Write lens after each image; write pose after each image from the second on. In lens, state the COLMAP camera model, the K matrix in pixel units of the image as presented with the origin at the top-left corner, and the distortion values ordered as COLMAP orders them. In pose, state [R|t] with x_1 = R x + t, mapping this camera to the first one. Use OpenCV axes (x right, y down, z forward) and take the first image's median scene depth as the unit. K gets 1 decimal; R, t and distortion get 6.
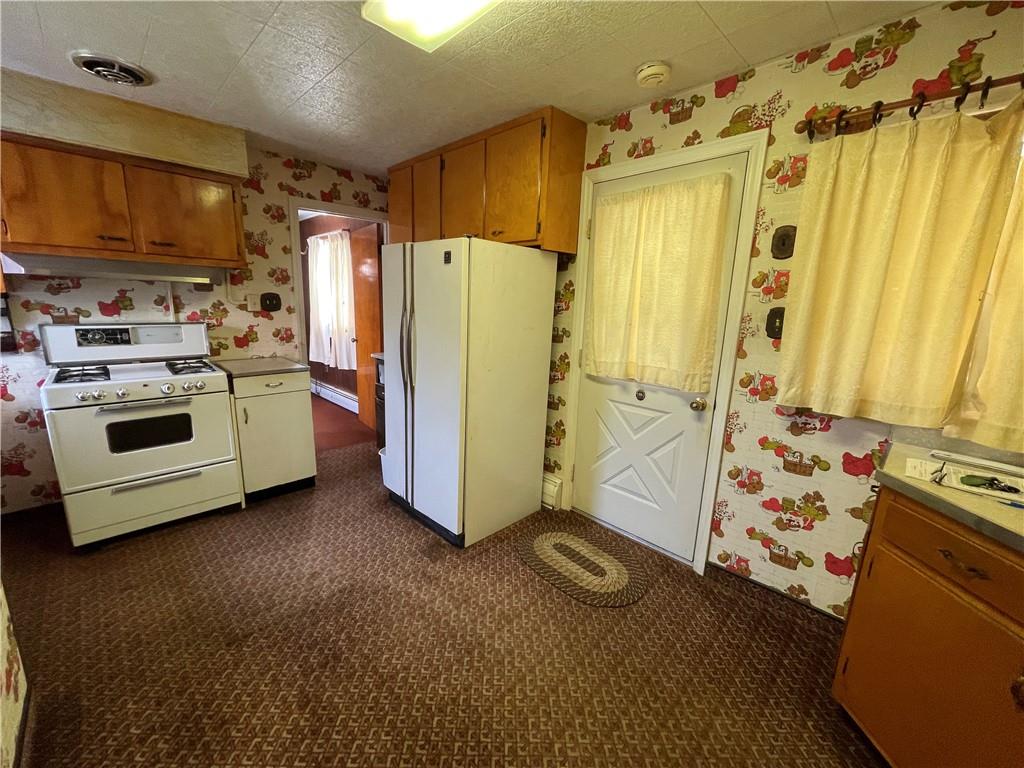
lens RADIAL K [[414.0, 0, 506.2], [0, 414.0, 387.2], [0, 0, 1]] dist [-0.000710, 0.000839]
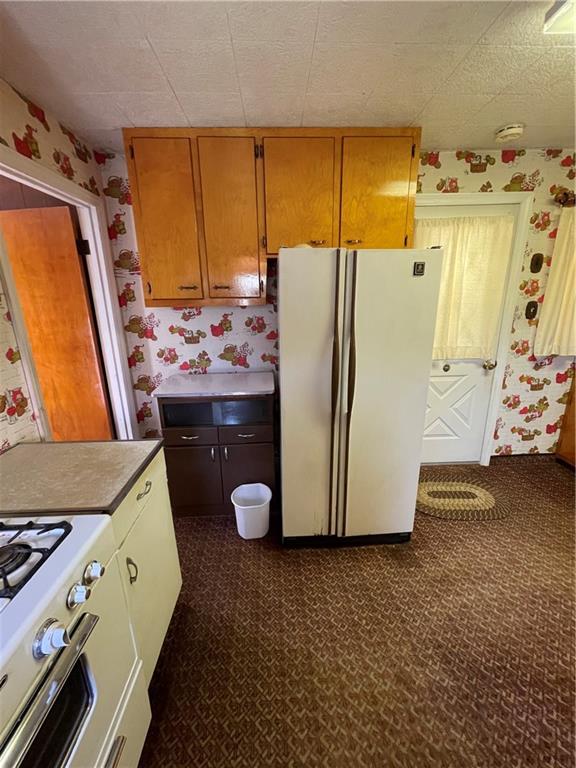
lens RADIAL K [[310.5, 0, 285.1], [0, 310.5, 379.1], [0, 0, 1]] dist [-0.000710, 0.000839]
pose [[0.672391, -0.239495, 0.700380, -0.859149], [0.193207, 0.970194, 0.146271, -0.220701], [-0.714536, 0.036967, 0.698622, 0.697896]]
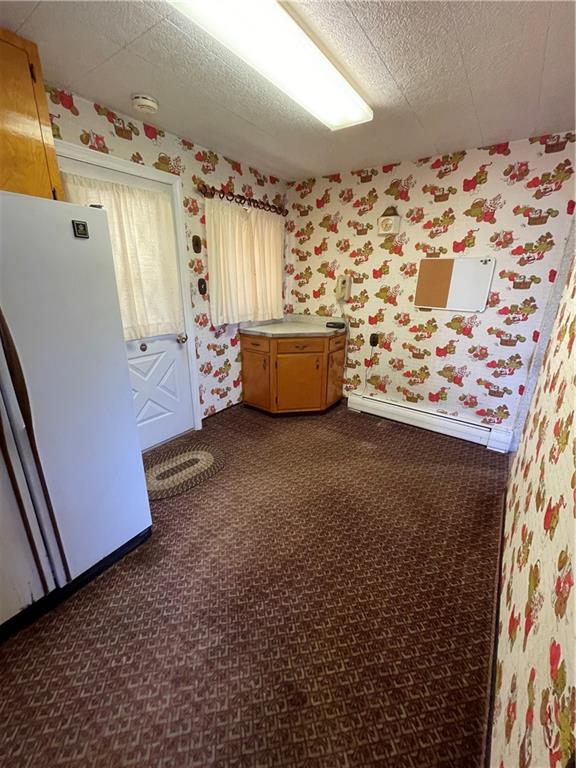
lens RADIAL K [[310.7, 0, 287.4], [0, 310.7, 378.7], [0, 0, 1]] dist [-0.000705, -0.000445]
pose [[-0.181071, -0.342157, 0.922031, -0.797539], [0.182893, 0.909459, 0.373409, -0.196176], [-0.966314, 0.236247, -0.102098, 0.716893]]
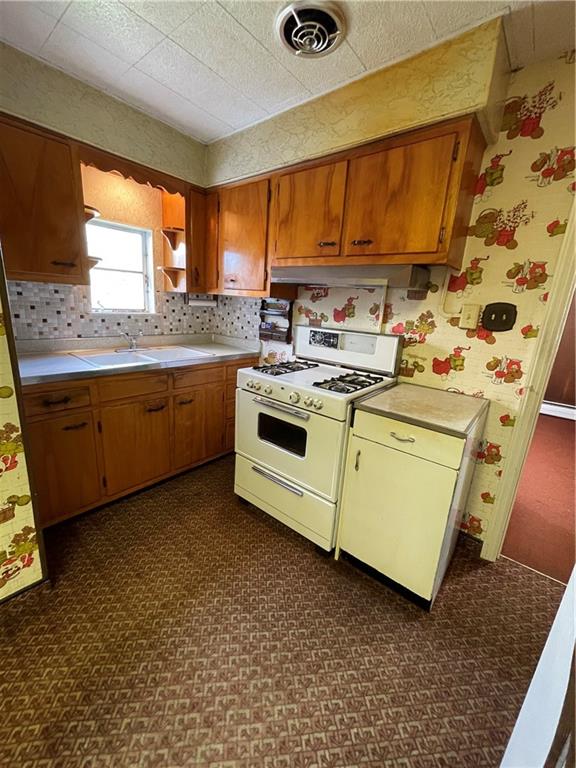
lens RADIAL K [[310.5, 0, 285.1], [0, 310.5, 379.1], [0, 0, 1]] dist [-0.000710, 0.000839]
pose [[0.108844, 0.216232, -0.970256, -0.158526], [-0.259241, 0.948454, 0.182291, -0.166361], [0.959660, 0.231689, 0.159289, 0.903309]]
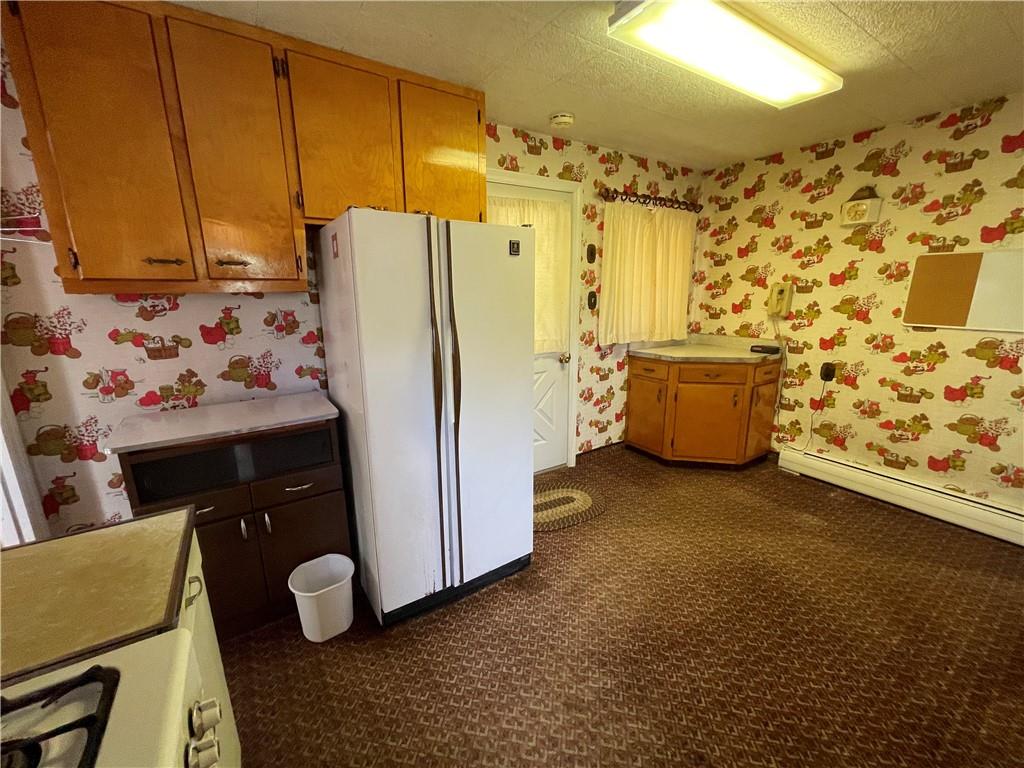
lens RADIAL K [[414.0, 0, 506.2], [0, 414.0, 387.2], [0, 0, 1]] dist [-0.000710, 0.000839]
pose [[0.197991, -0.259910, 0.945117, -0.966909], [0.219072, 0.951548, 0.215785, -0.218325], [-0.955409, 0.164325, 0.245337, 0.814727]]
